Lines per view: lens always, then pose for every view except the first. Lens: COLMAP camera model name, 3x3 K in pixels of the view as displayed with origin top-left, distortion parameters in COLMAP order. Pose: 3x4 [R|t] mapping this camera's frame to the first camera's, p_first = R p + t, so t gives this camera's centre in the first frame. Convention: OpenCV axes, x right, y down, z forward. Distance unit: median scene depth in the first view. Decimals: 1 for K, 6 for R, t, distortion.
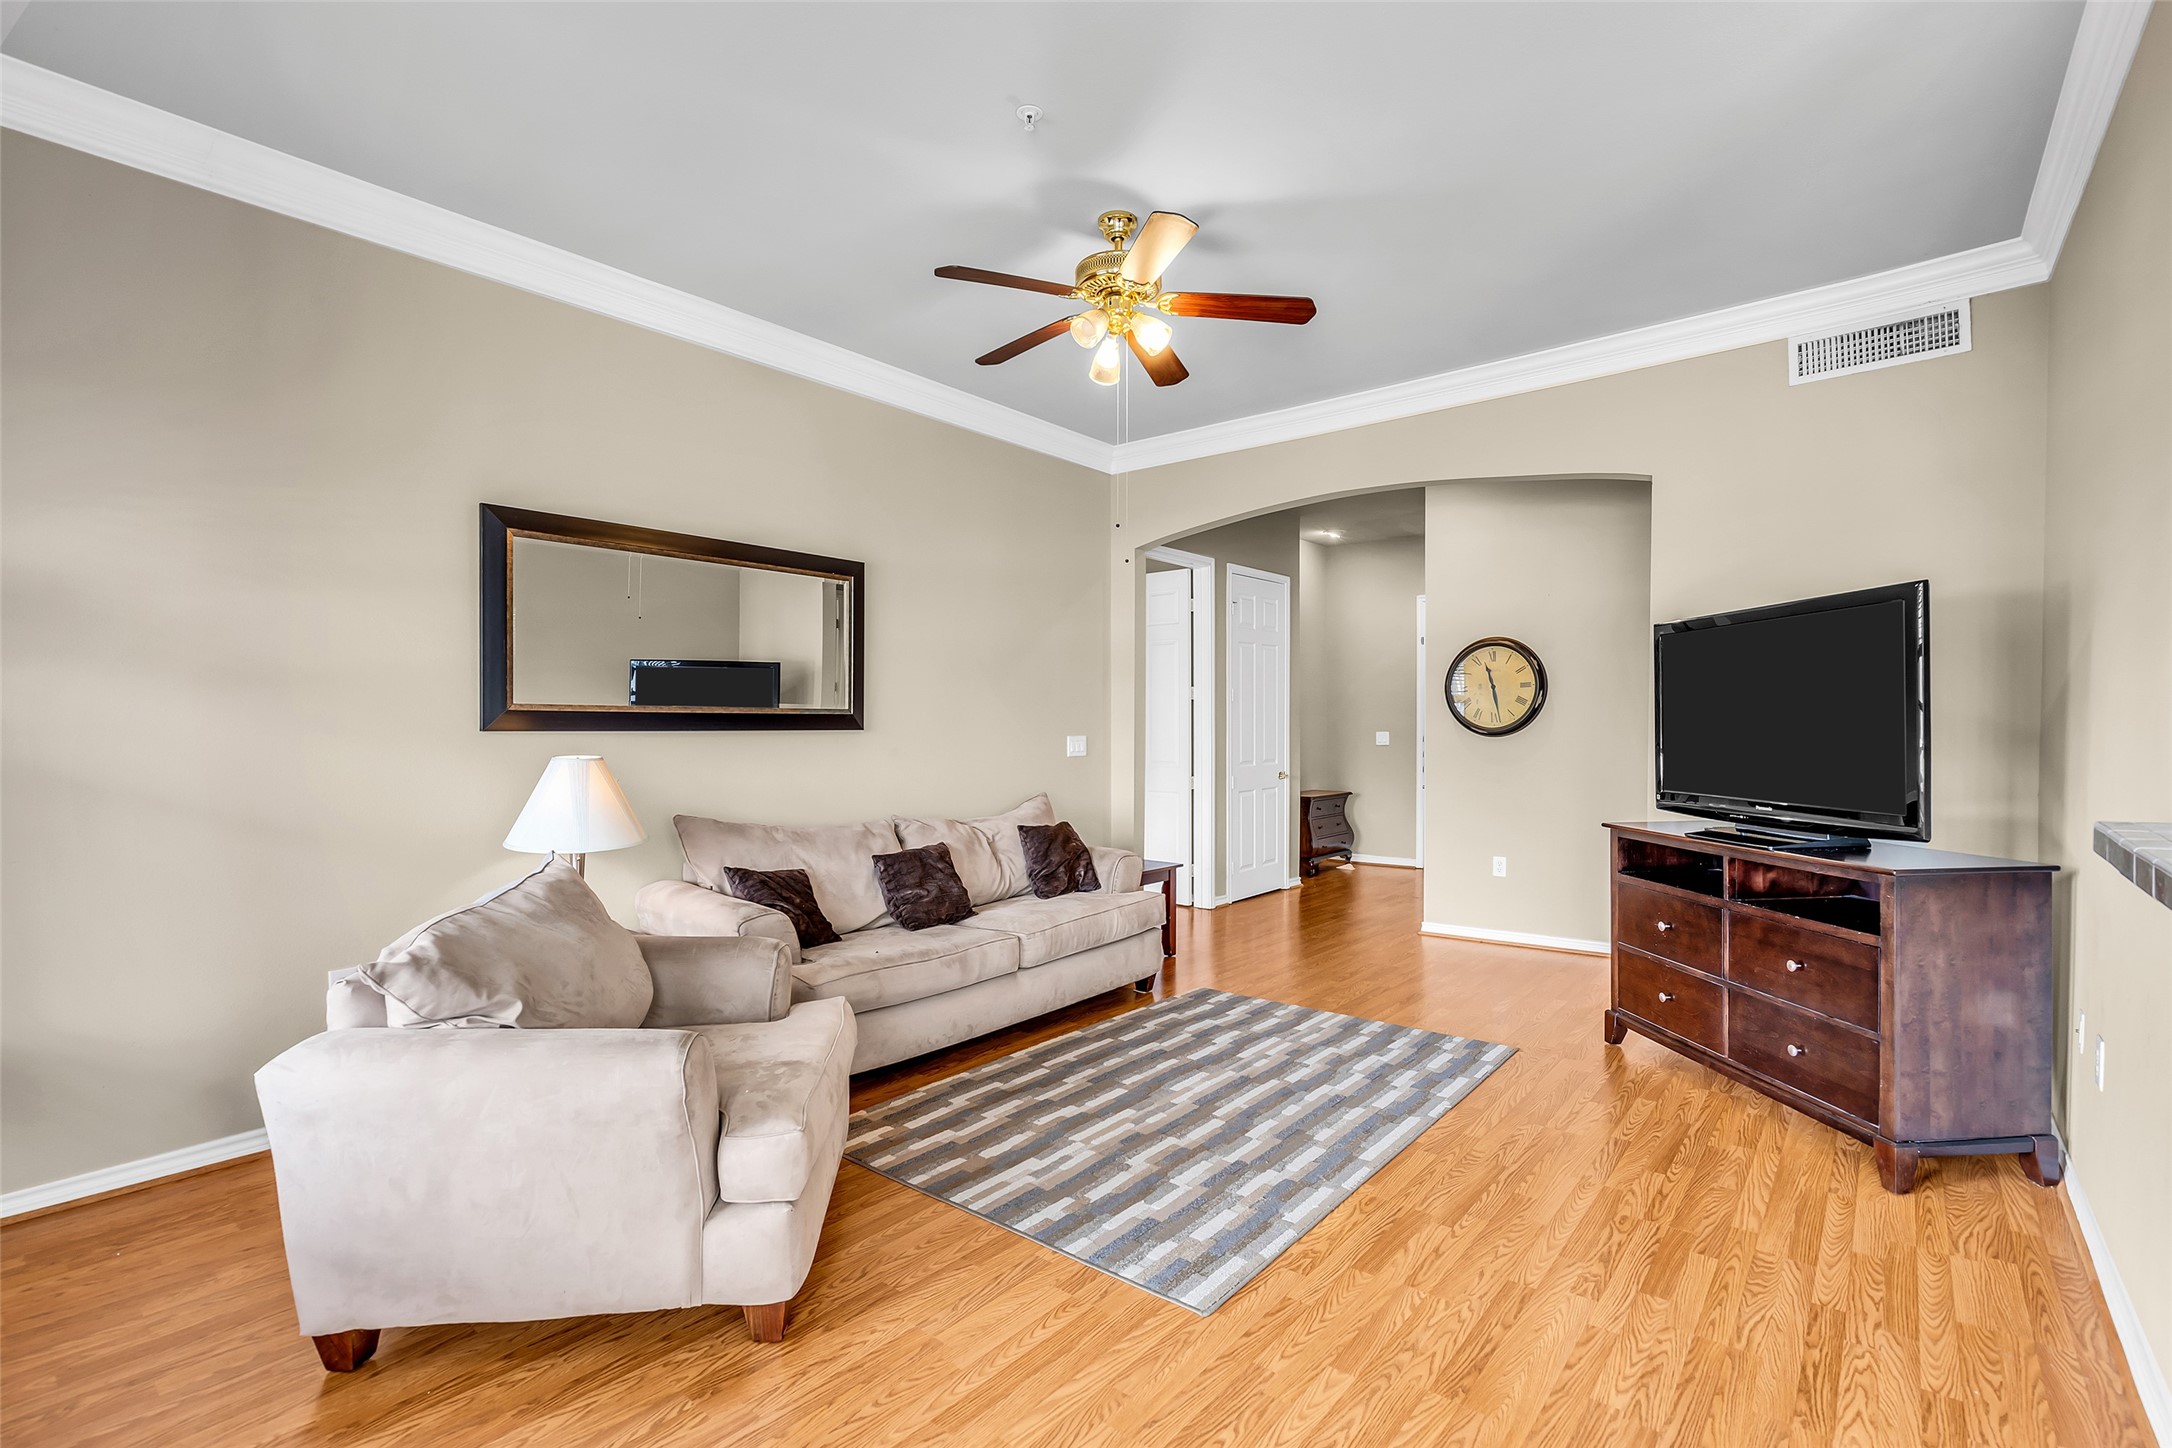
lens RADIAL K [[999.7, 0, 1076.7], [0, 999.7, 733.1], [0, 0, 1]] dist [-0.013067, 0.004187]
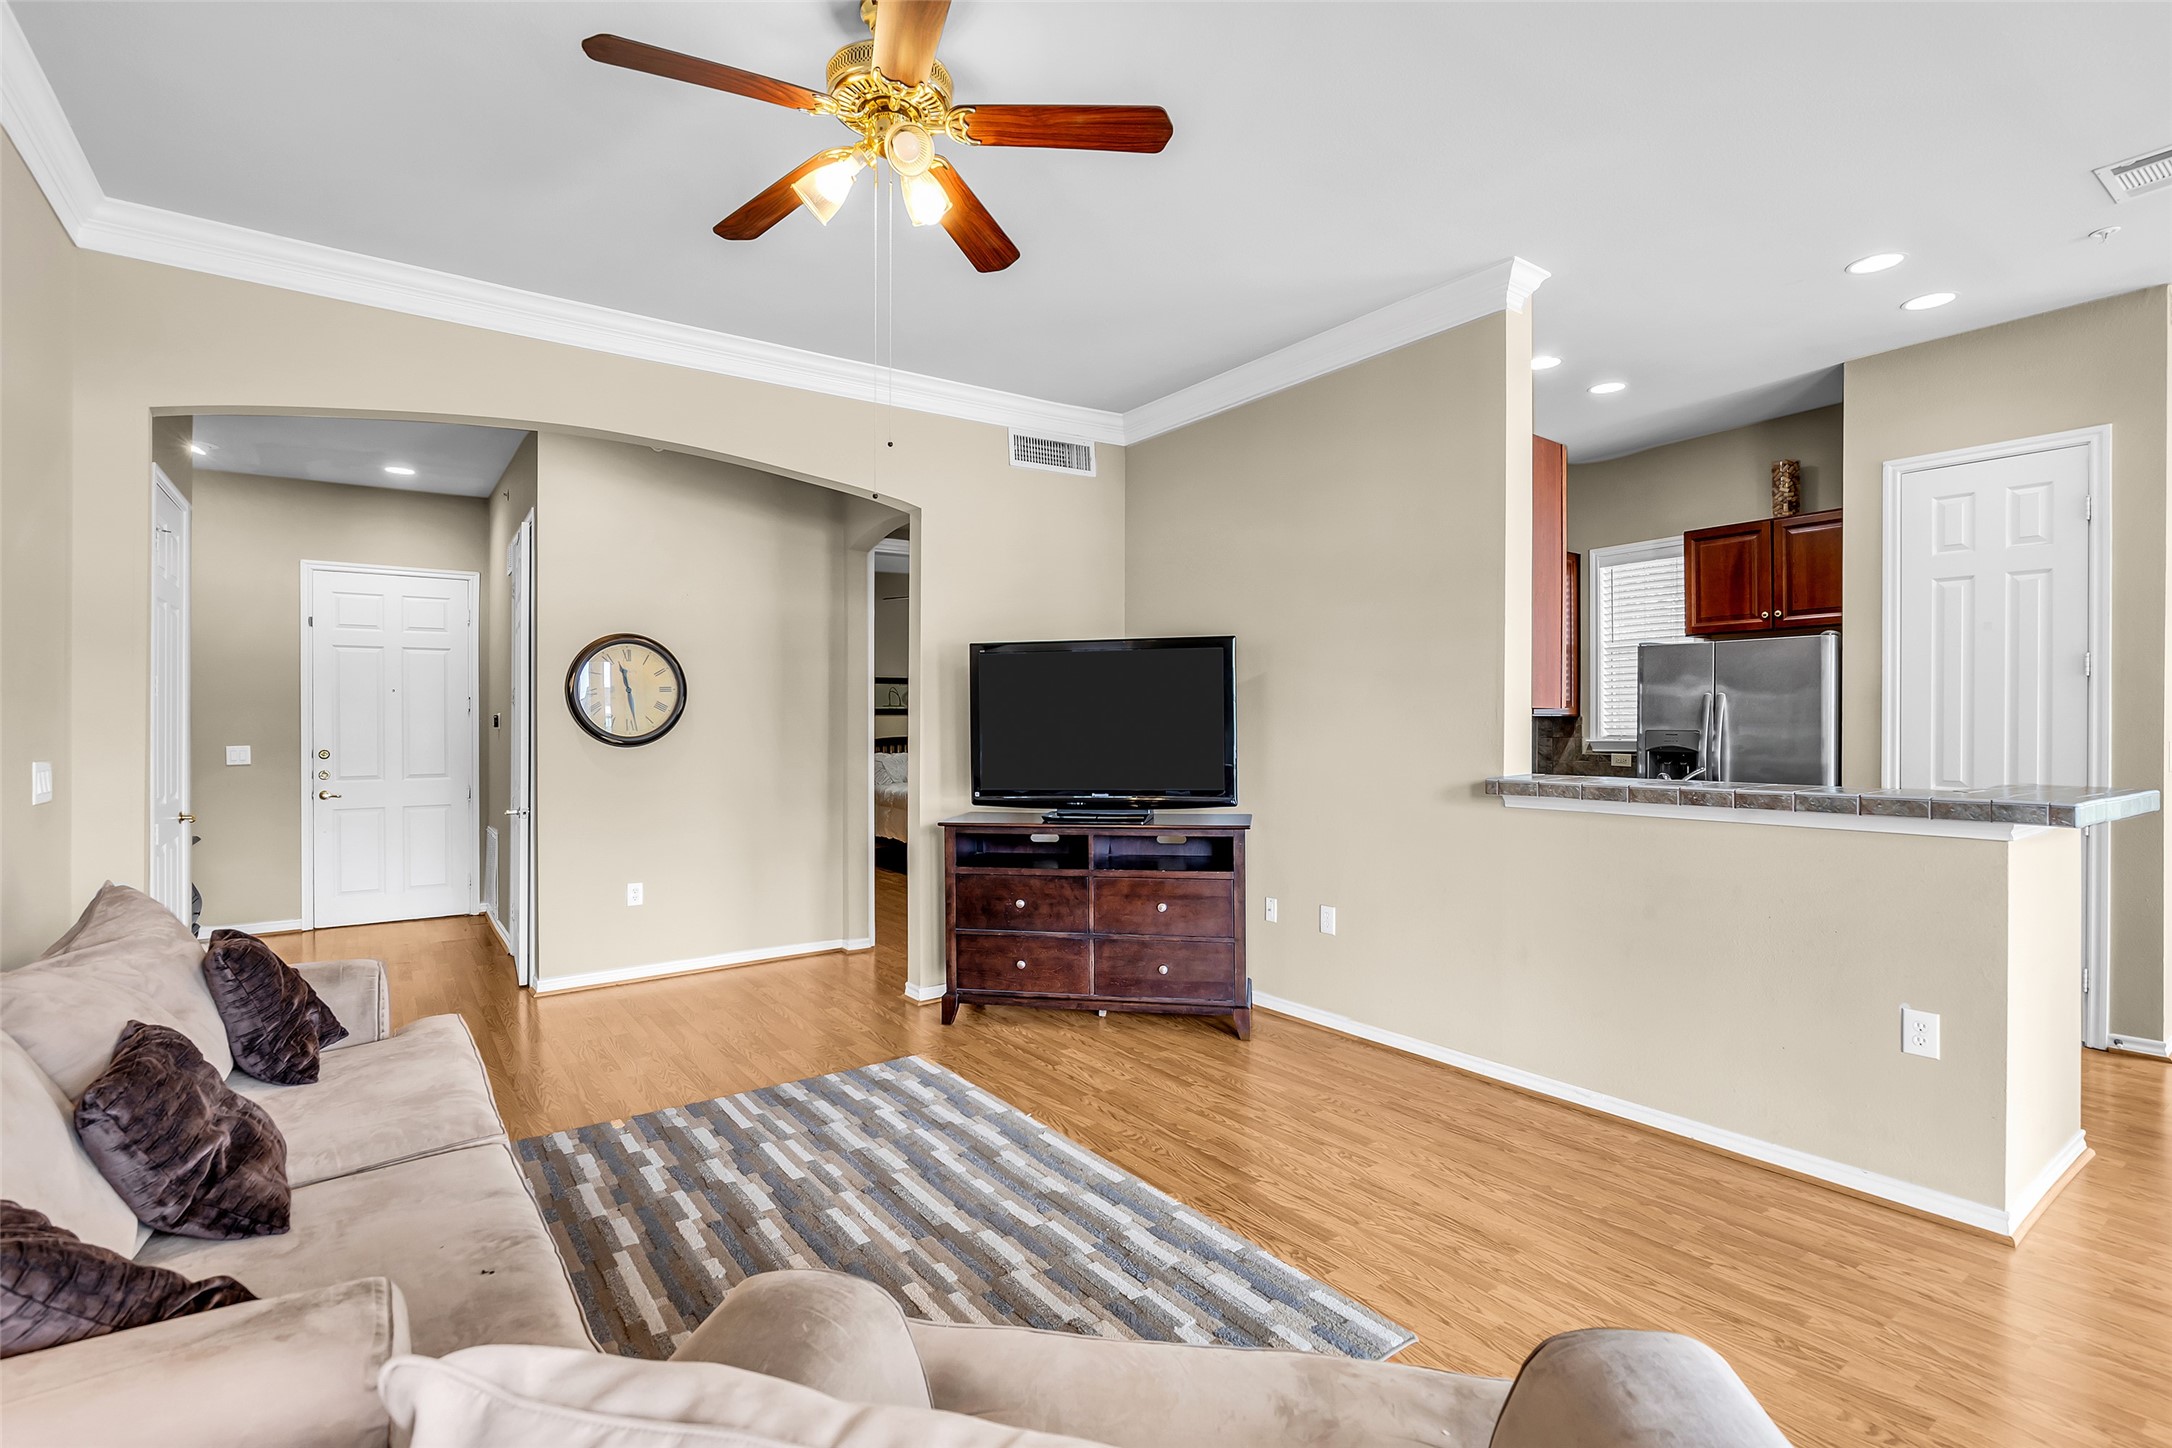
lens RADIAL K [[1006.7, 0, 1077.1], [0, 1006.7, 720.1], [0, 0, 1]] dist [-0.015685, 0.004834]
pose [[0.257977, 0.006183, 0.966131, -0.551174], [0.014758, 0.999838, -0.010339, -0.008289], [-0.966038, 0.016925, 0.257844, 0.646245]]
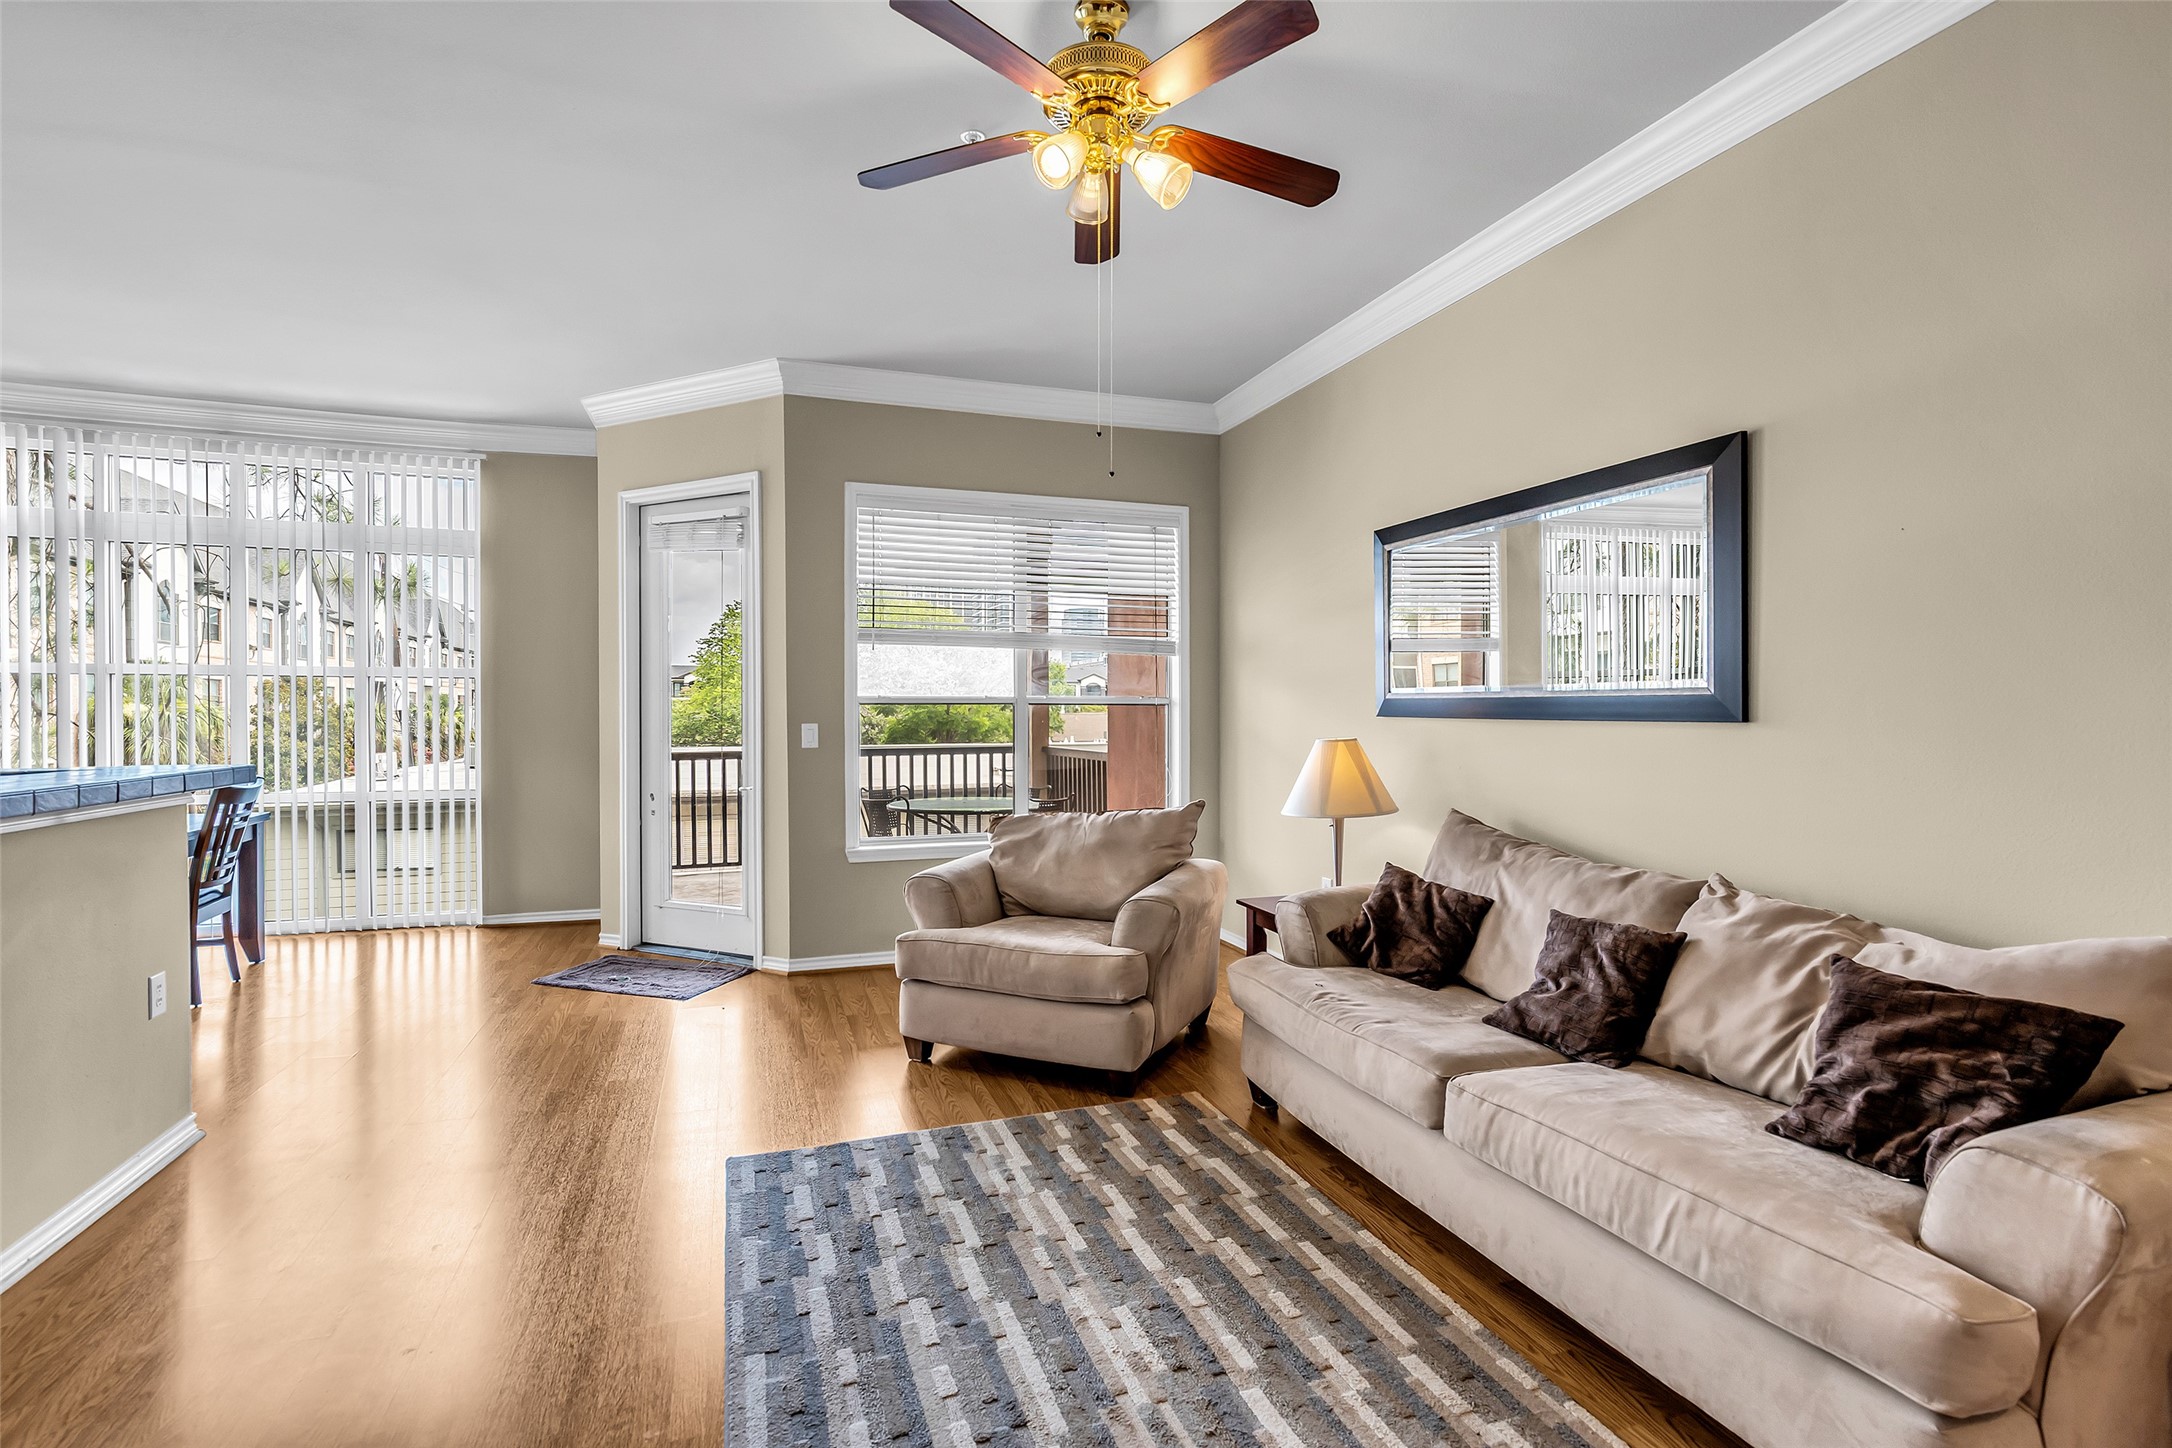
lens RADIAL K [[1006.7, 0, 1077.1], [0, 1006.7, 720.1], [0, 0, 1]] dist [-0.015685, 0.004834]
pose [[-0.522598, 0.007538, -0.852546, 0.616963], [-0.010866, 0.999821, 0.015501, -0.011187], [0.852510, 0.017365, -0.522422, 1.265214]]
